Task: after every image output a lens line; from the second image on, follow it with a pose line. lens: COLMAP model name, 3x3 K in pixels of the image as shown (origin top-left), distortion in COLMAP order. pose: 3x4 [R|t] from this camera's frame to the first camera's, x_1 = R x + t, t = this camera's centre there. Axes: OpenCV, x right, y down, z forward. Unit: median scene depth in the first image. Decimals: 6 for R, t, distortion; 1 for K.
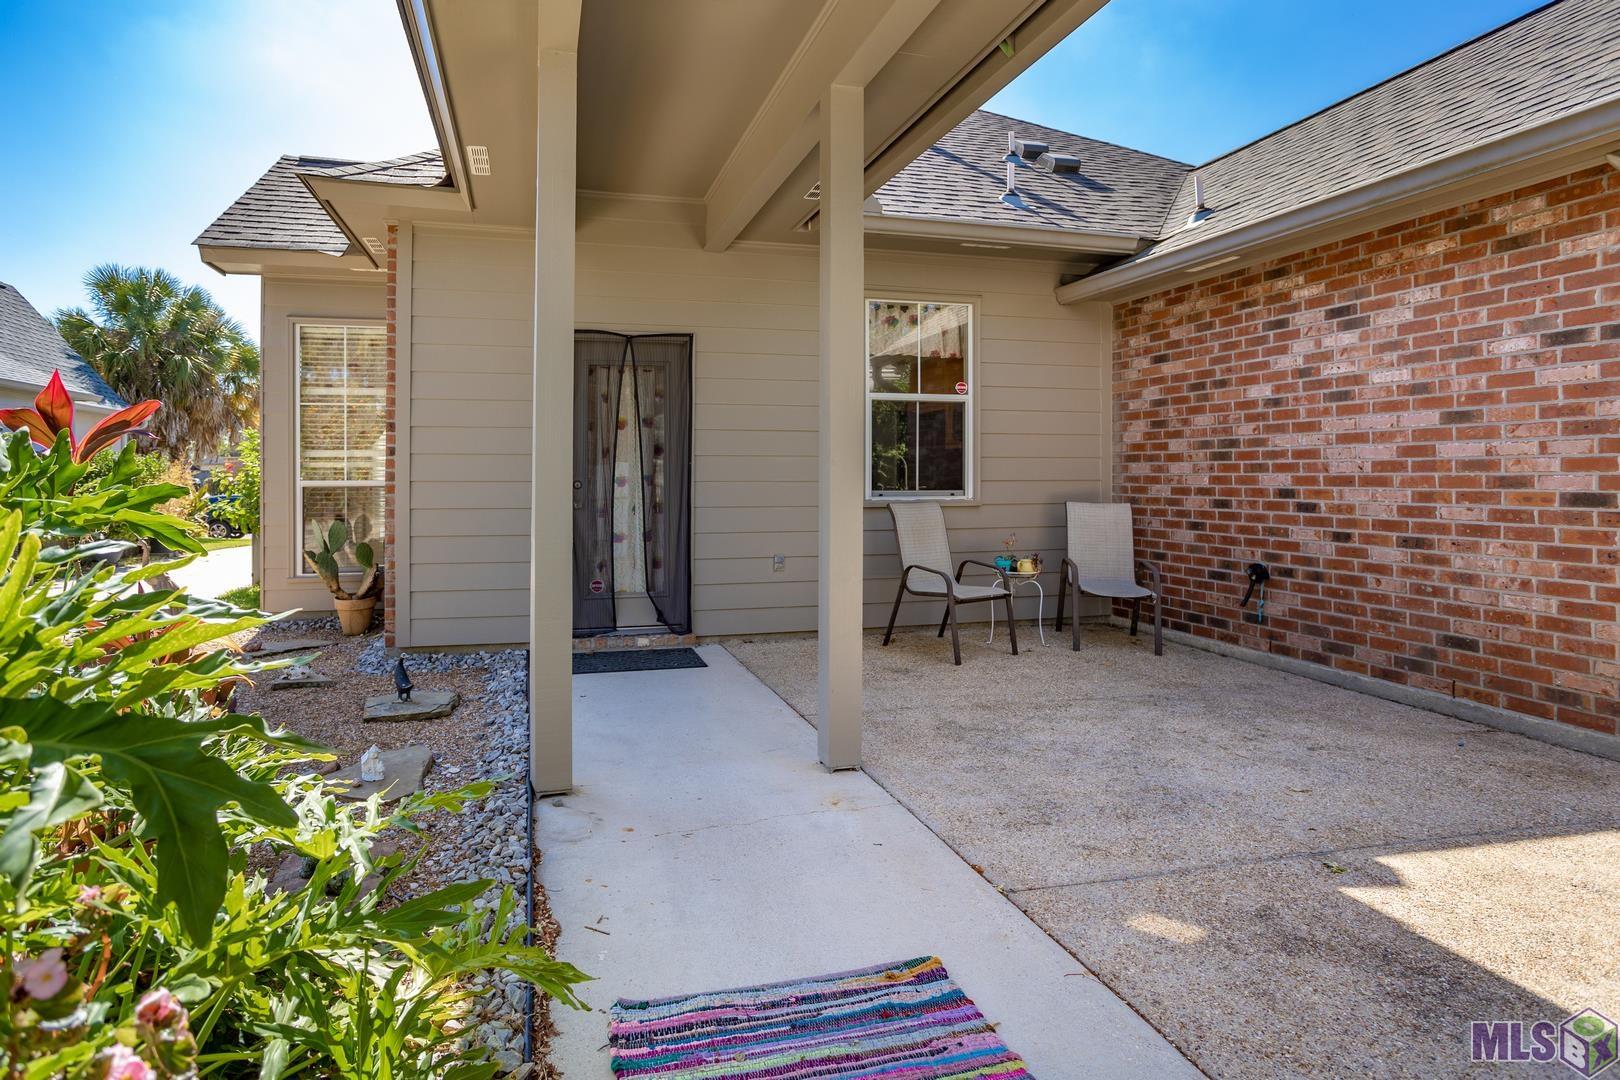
lens RADIAL K [[818.2, 0, 799.0], [0, 818.2, 475.7], [0, 0, 1]] dist [-0.037515, 0.009793]
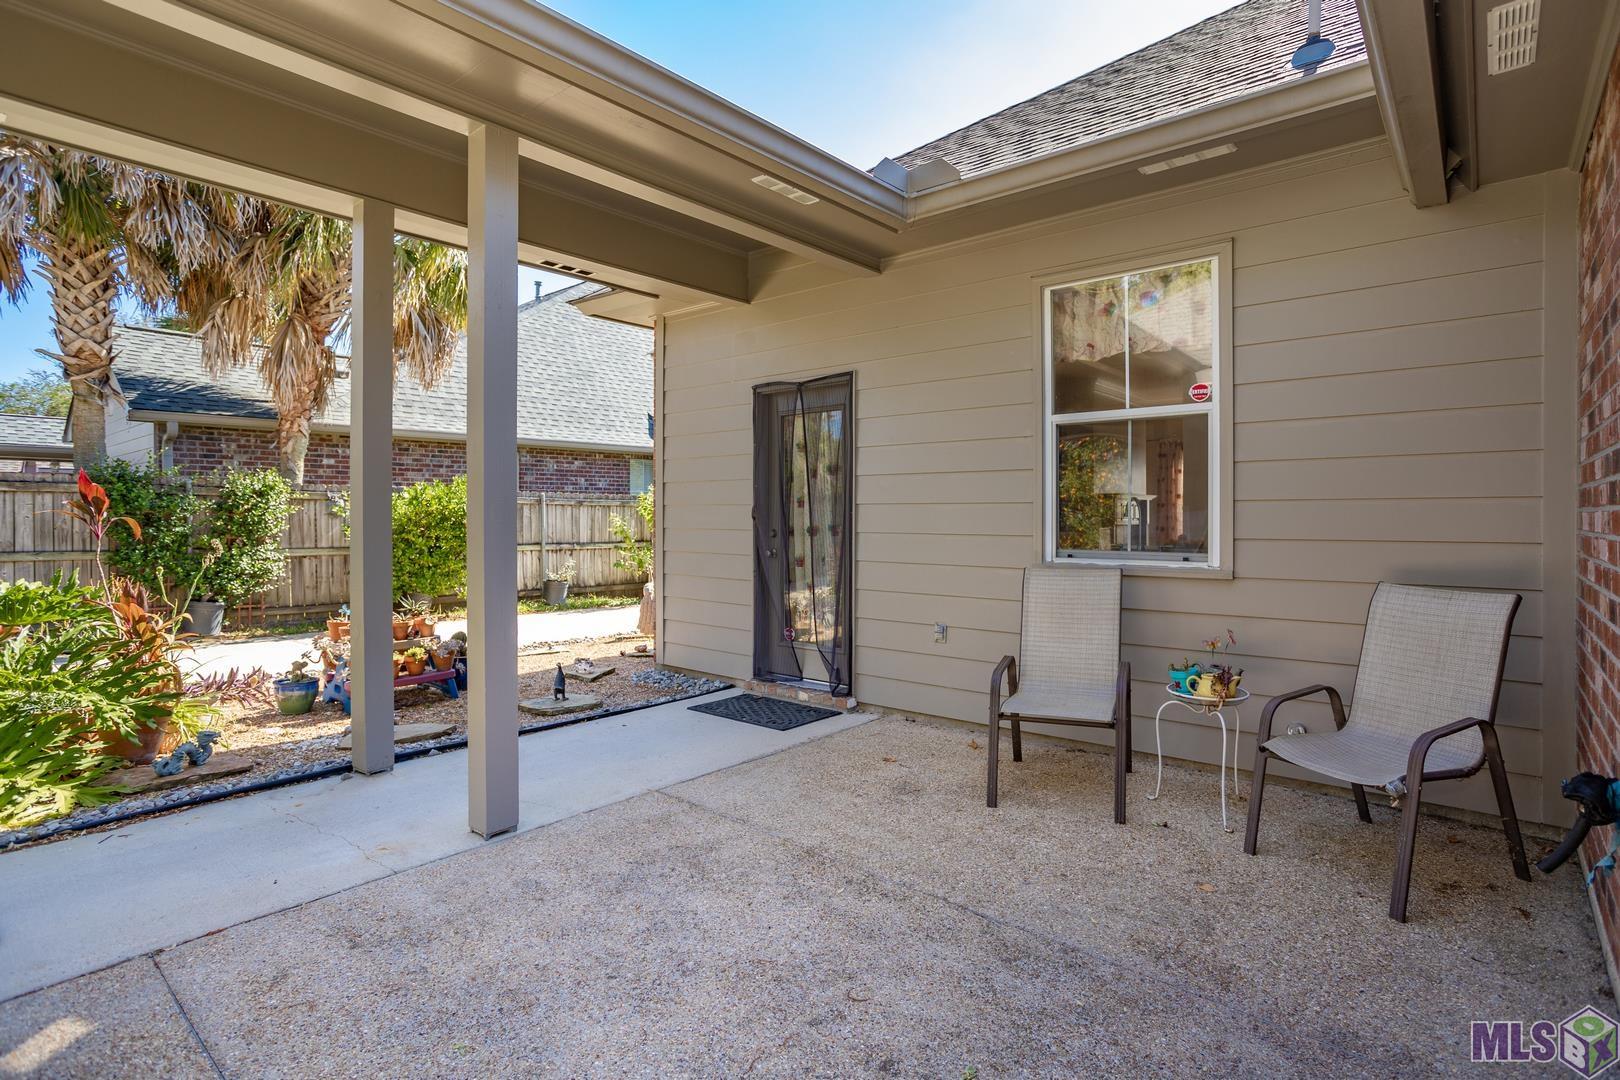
lens RADIAL K [[818.2, 0, 812.0], [0, 818.2, 526.8], [0, 0, 1]] dist [-0.037515, 0.009793]
pose [[0.587374, 0.008975, -0.809266, 0.599509], [-0.009321, 0.999947, 0.004324, -0.003070], [0.809262, 0.005003, 0.587426, 0.433570]]
